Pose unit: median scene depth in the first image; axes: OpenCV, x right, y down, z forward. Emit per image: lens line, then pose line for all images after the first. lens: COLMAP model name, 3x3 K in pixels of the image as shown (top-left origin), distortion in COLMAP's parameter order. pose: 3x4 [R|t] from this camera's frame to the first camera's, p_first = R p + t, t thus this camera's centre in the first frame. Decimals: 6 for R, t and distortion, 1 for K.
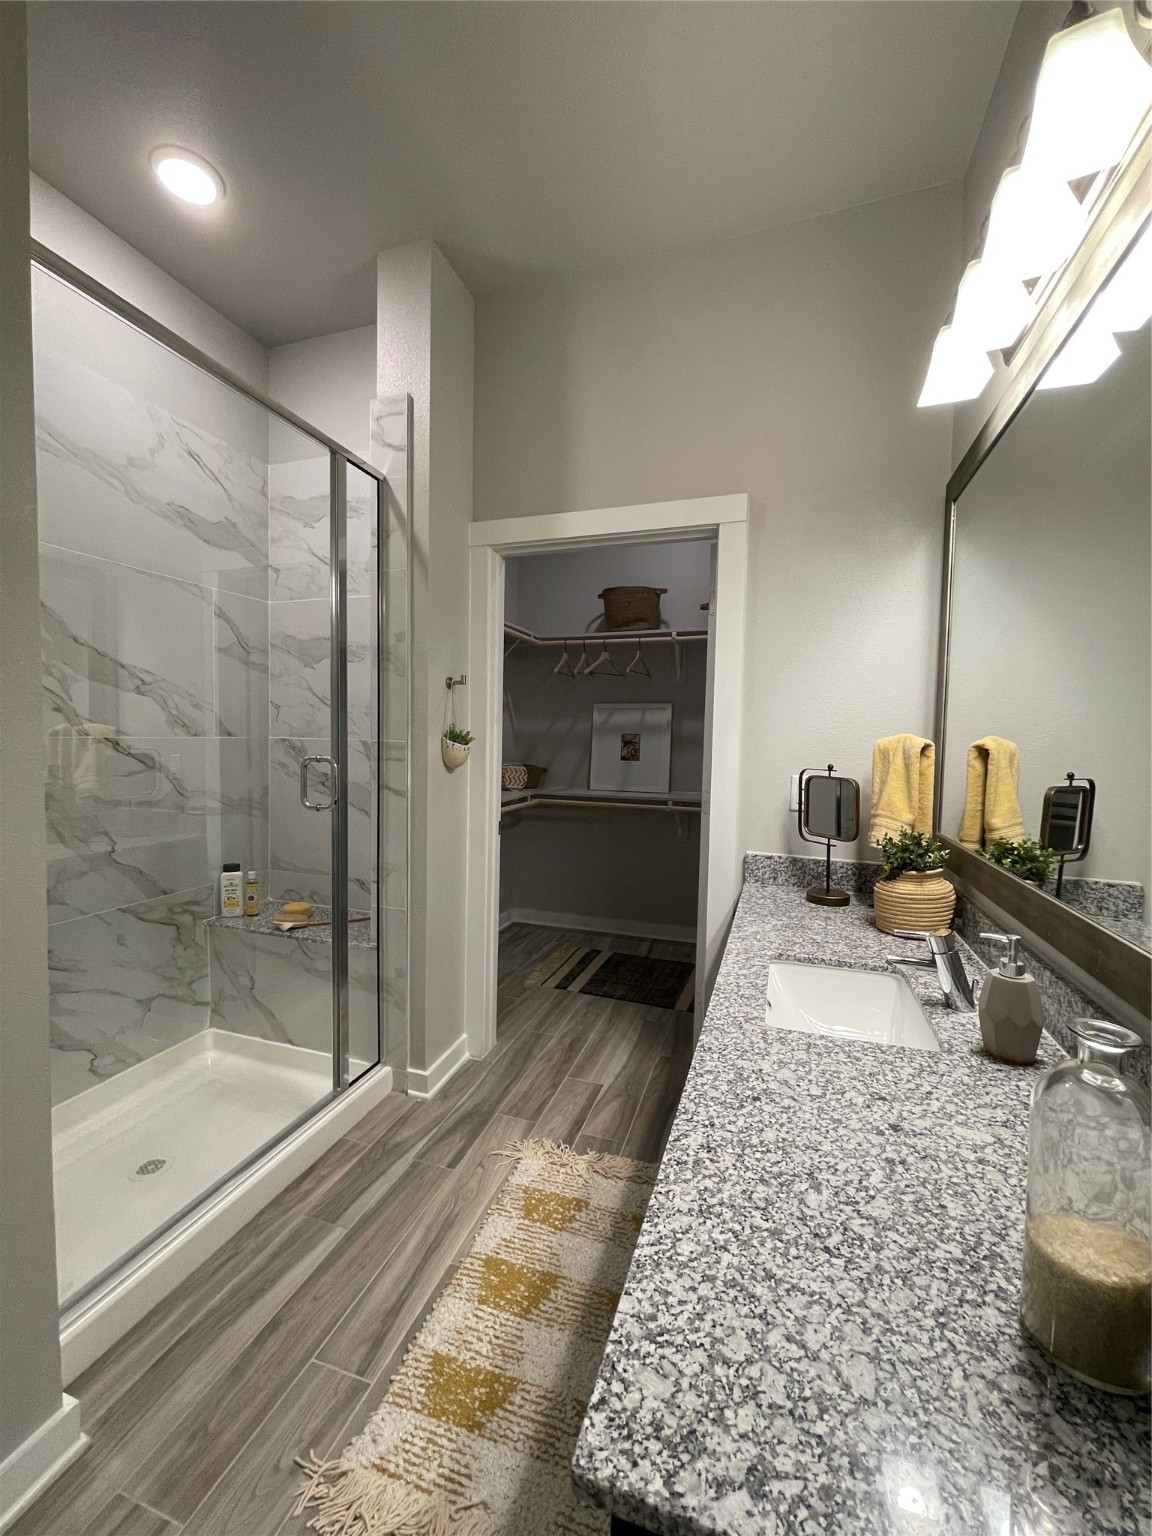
lens RADIAL K [[623.7, 0, 574.1], [0, 623.7, 769.9], [0, 0, 1]] dist [-0.021179, -0.000171]
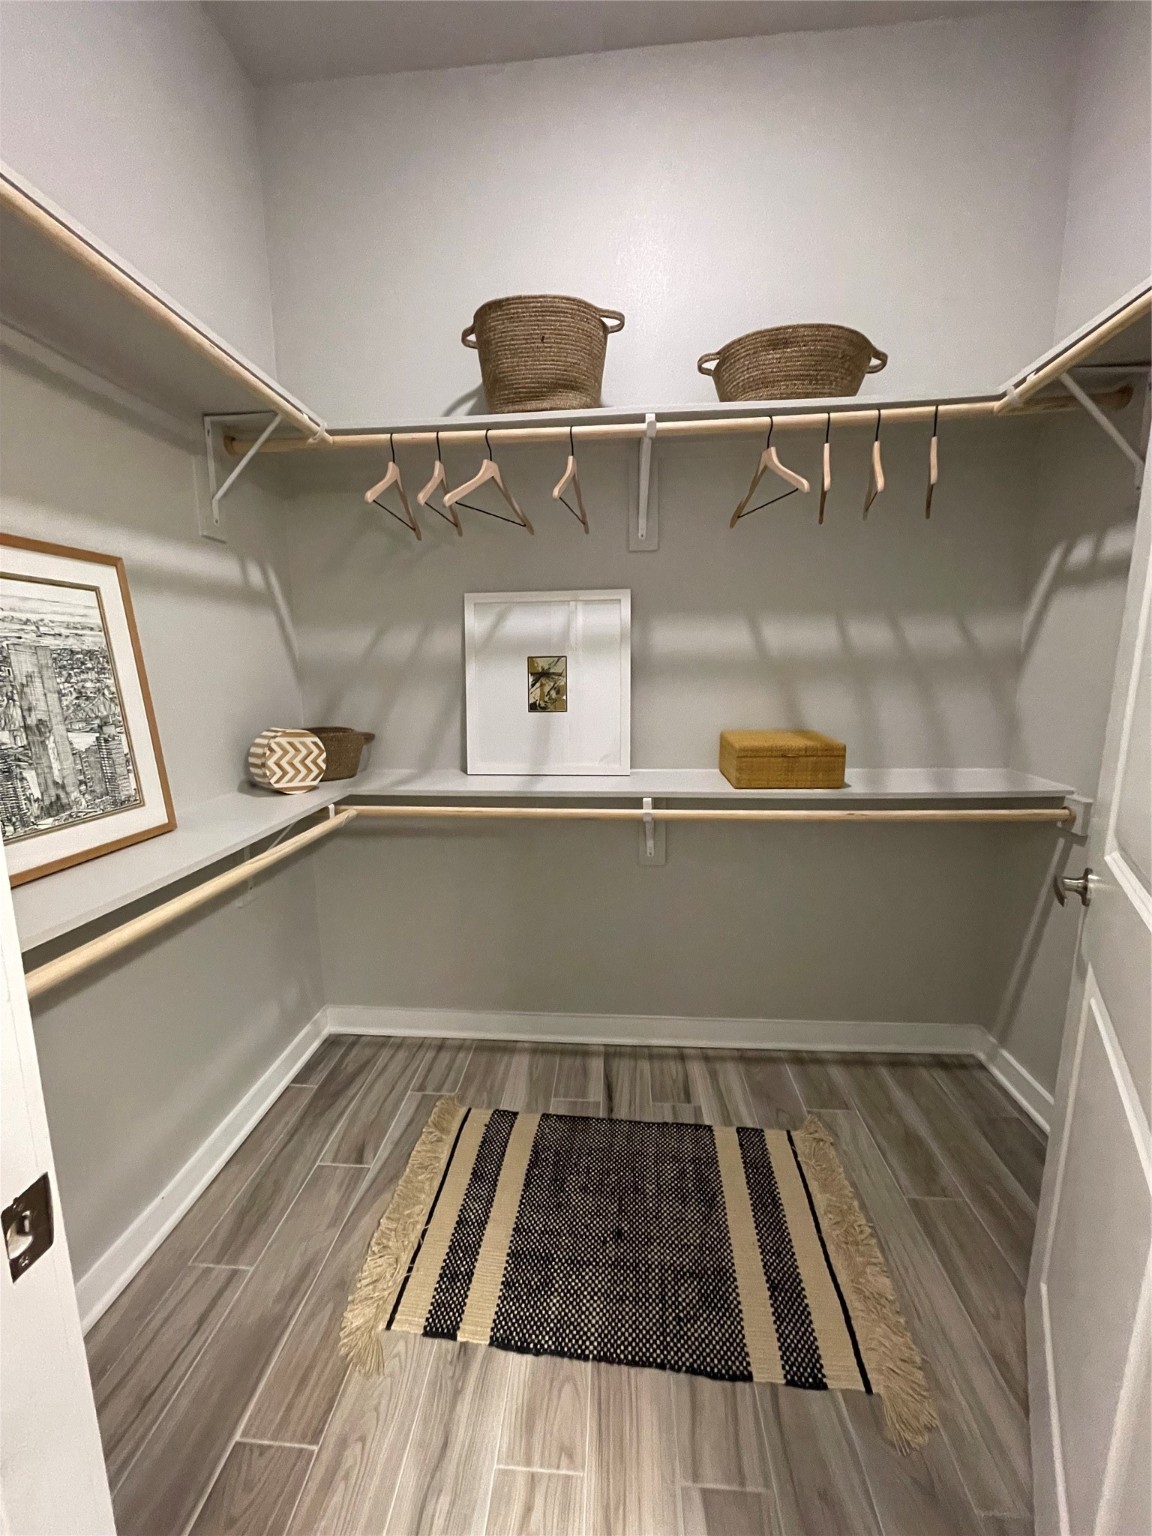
lens RADIAL K [[623.7, 0, 574.5], [0, 623.7, 773.2], [0, 0, 1]] dist [-0.021179, -0.000171]
pose [[0.971087, -0.065344, 0.229611, -0.004775], [0.037555, 0.991649, 0.123380, -0.027188], [-0.235755, -0.111190, 0.965431, 0.534247]]
